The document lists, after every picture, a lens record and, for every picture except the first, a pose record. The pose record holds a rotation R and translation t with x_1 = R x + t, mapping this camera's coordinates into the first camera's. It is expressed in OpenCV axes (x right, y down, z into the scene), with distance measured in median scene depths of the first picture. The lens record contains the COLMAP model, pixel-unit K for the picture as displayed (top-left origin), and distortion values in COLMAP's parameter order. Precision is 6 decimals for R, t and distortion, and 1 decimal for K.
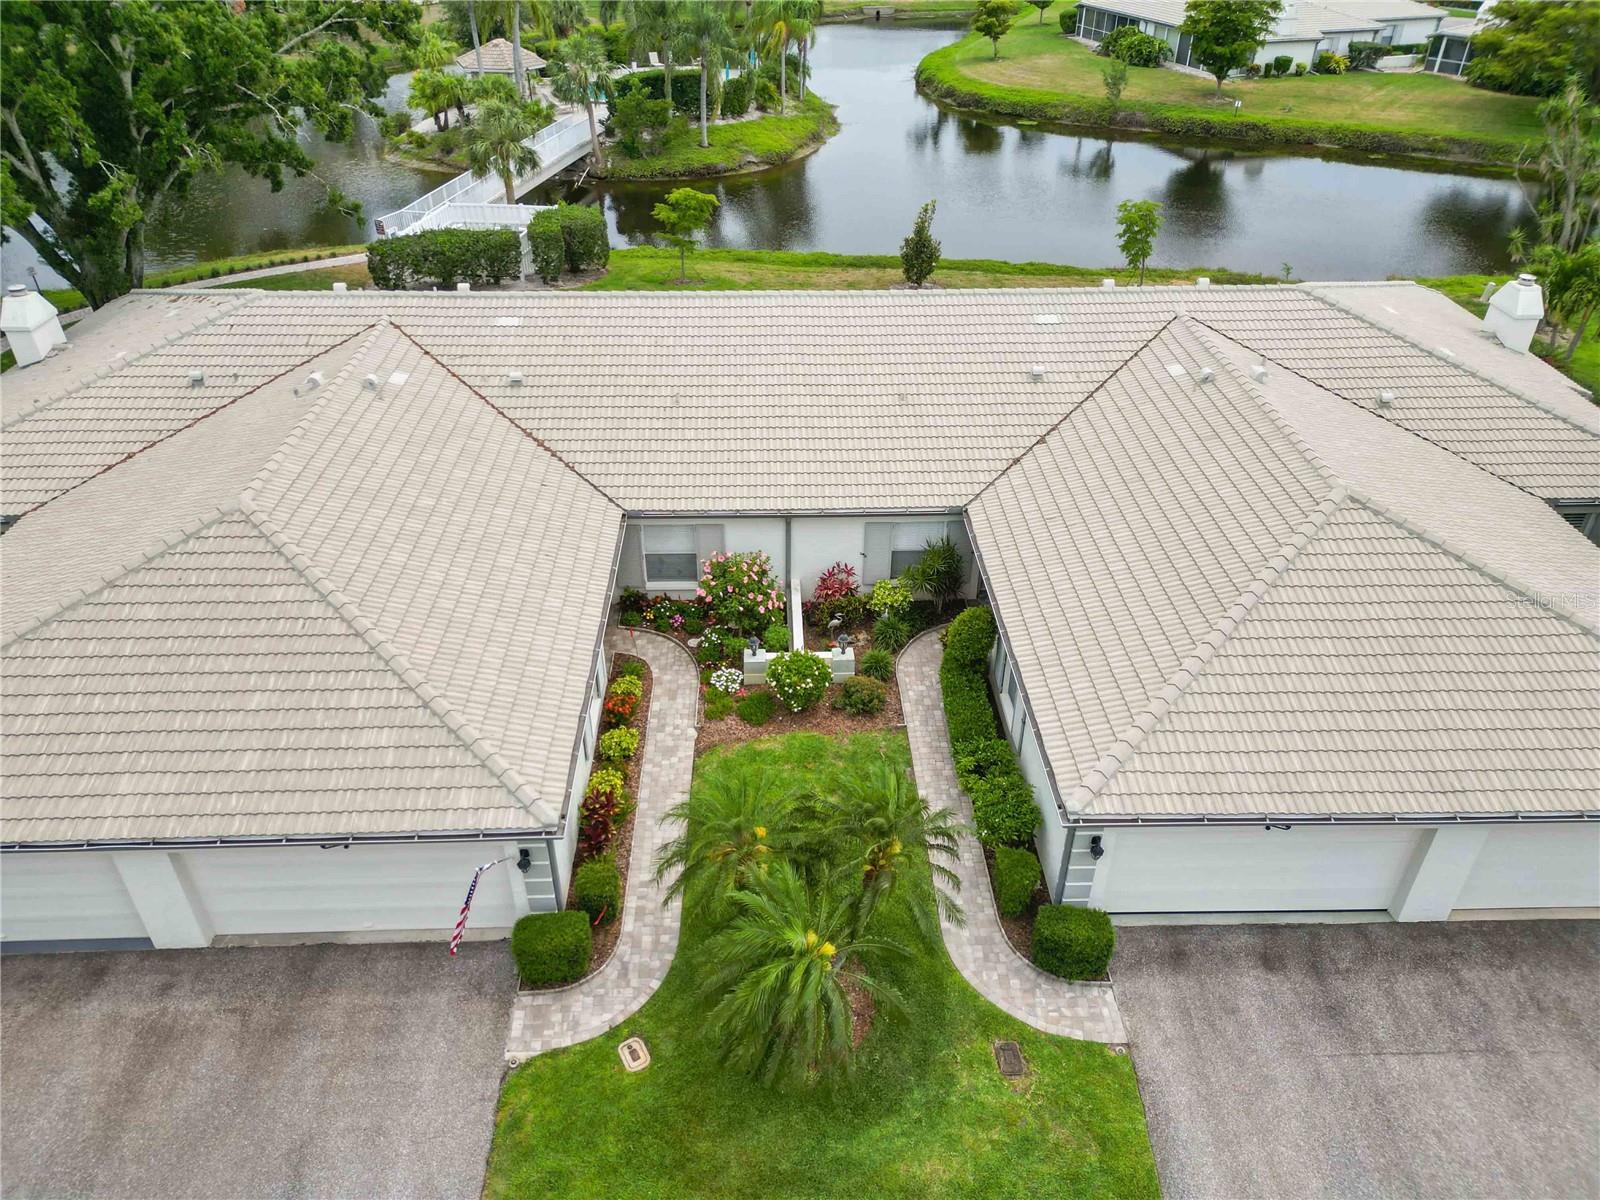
lens RADIAL K [[1104.6, 0, 800.0], [0, 1104.6, 600.0], [0, 0, 1]] dist [0.070815, -0.073837]
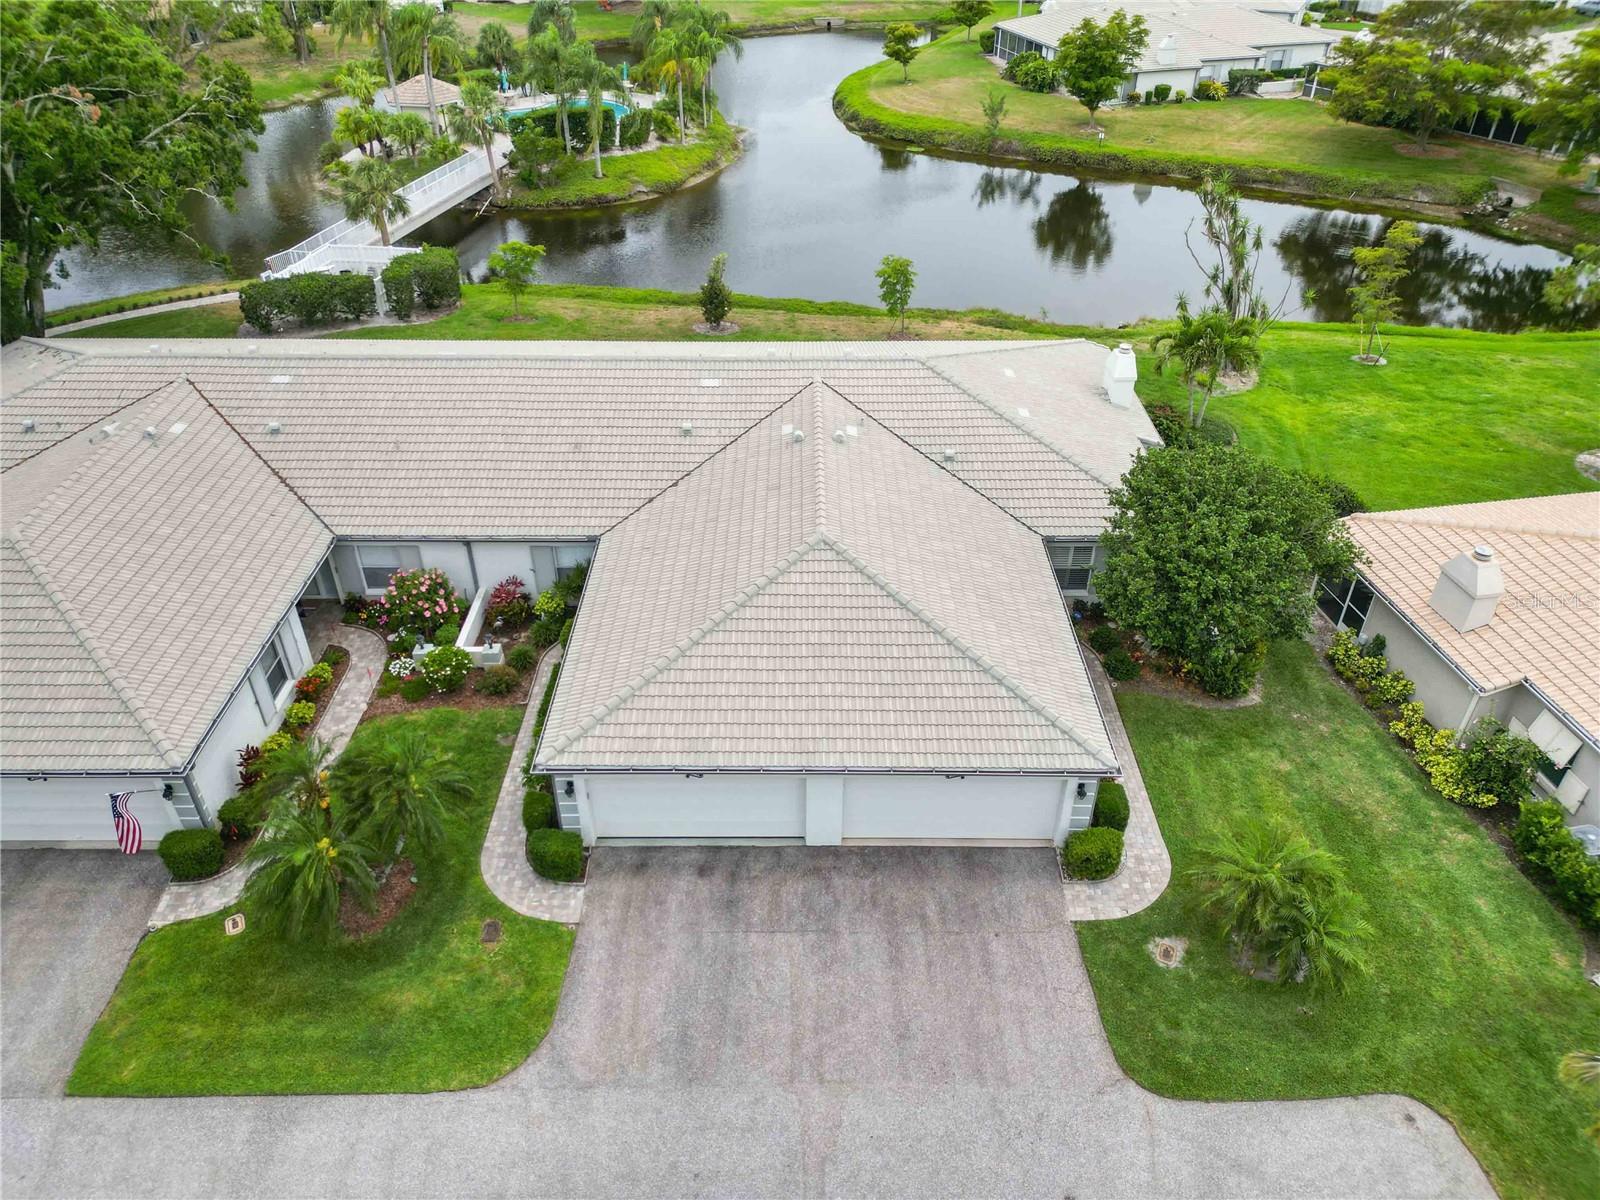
lens RADIAL K [[1104.6, 0, 800.0], [0, 1104.6, 600.0], [0, 0, 1]] dist [0.070815, -0.073837]
pose [[0.999487, 0.014032, -0.028803, 0.387796], [-0.013449, 0.999703, 0.020336, -0.035389], [0.029080, -0.019938, 0.999378, -0.269904]]
